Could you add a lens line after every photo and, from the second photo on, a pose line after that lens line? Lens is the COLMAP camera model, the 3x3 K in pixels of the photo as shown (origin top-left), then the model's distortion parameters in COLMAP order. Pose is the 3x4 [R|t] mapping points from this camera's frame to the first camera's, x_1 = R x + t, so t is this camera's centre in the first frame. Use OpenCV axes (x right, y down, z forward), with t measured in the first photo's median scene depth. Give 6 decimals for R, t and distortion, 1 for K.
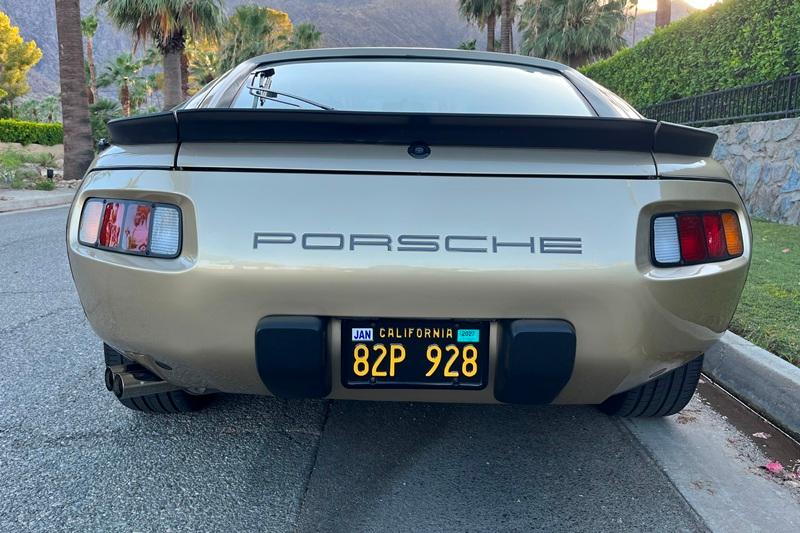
lens RADIAL K [[717.7, 0, 404.6], [0, 717.7, 263.2], [0, 0, 1]] dist [0.025534, -0.006614]
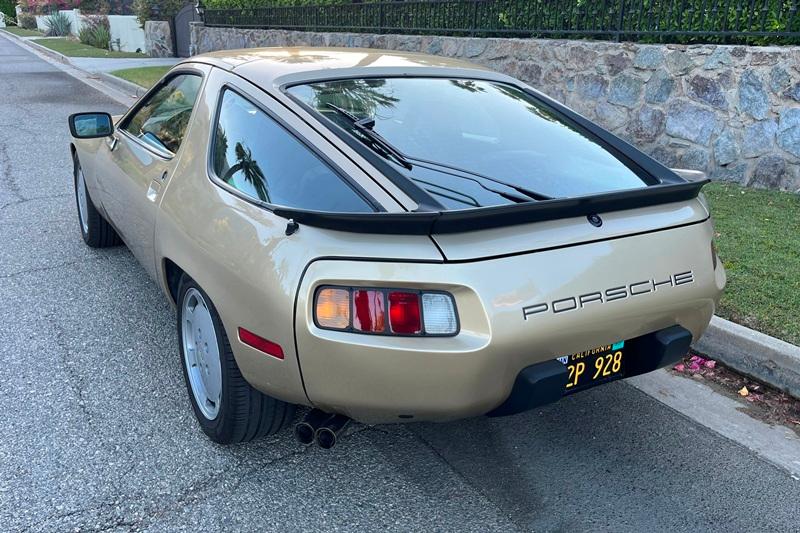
lens RADIAL K [[717.7, 0, 404.0], [0, 717.7, 265.9], [0, 0, 1]] dist [0.025534, -0.006614]
pose [[0.862822, -0.150688, 0.482527, -0.201083], [0.060965, 0.978589, 0.196589, -0.076382], [-0.501819, -0.140204, 0.853534, 0.007965]]
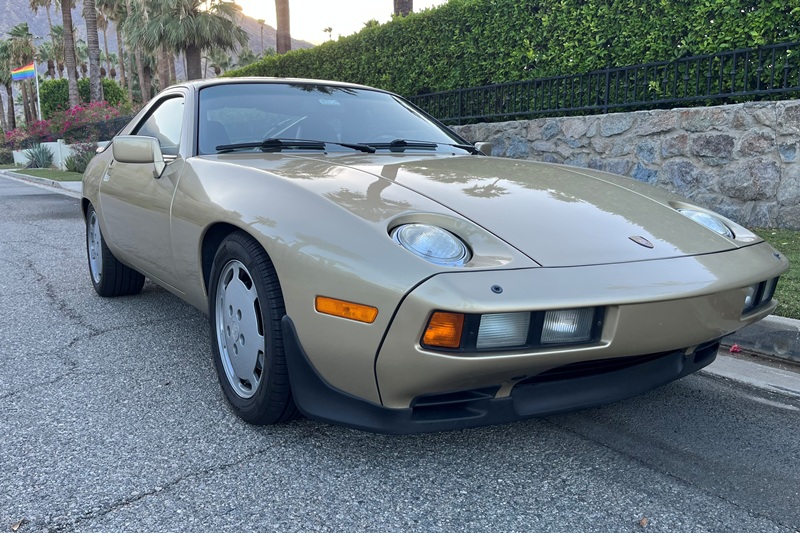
lens RADIAL K [[717.7, 0, 399.8], [0, 717.7, 269.7], [0, 0, 1]] dist [0.025534, -0.006614]
pose [[0.838068, -0.101281, 0.536082, -0.254007], [0.096567, 0.994640, 0.036951, -0.057865], [-0.536952, 0.020800, 0.843357, 0.363581]]
